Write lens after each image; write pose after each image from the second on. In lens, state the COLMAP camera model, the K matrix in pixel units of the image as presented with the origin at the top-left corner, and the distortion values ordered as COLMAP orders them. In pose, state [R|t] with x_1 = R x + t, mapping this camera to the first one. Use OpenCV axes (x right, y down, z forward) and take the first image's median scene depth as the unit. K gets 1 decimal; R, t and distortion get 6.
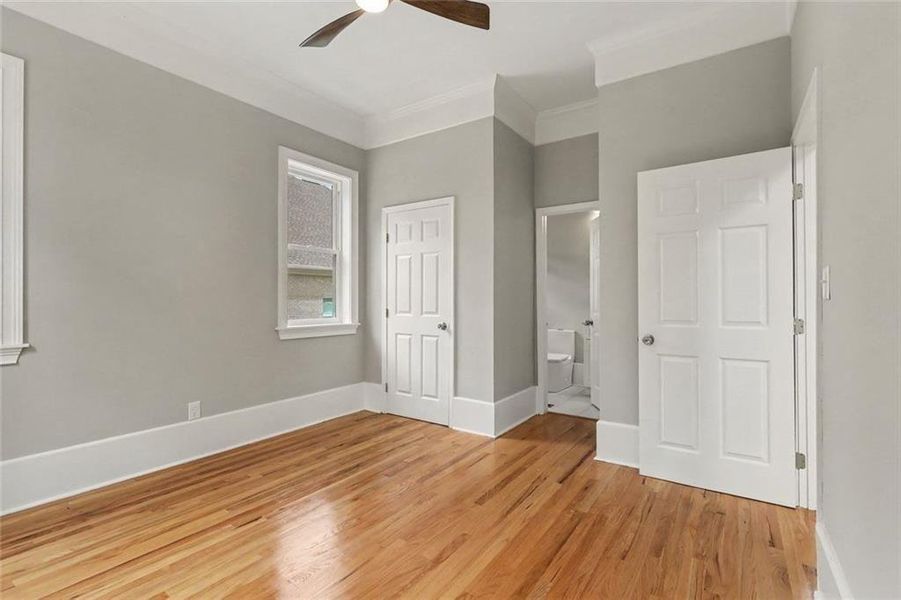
lens RADIAL K [[425.2, 0, 448.2], [0, 425.2, 303.4], [0, 0, 1]] dist [-0.004833, -0.000217]
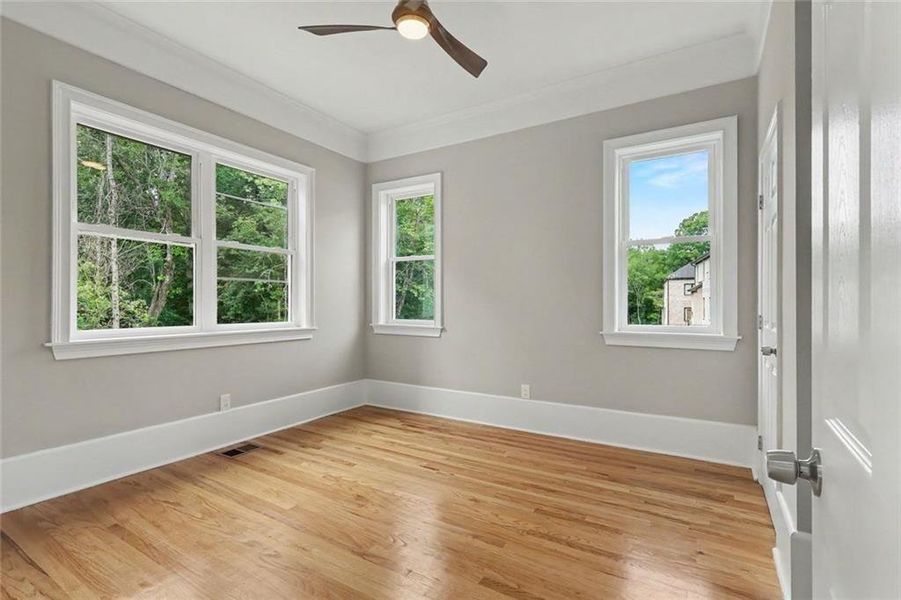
lens RADIAL K [[425.2, 0, 446.3], [0, 425.2, 301.6], [0, 0, 1]] dist [-0.004833, -0.000217]
pose [[0.043757, 0.004077, -0.999034, 0.639548], [-0.001148, 0.999991, 0.004030, -0.016371], [0.999042, 0.000970, 0.043761, 0.714547]]
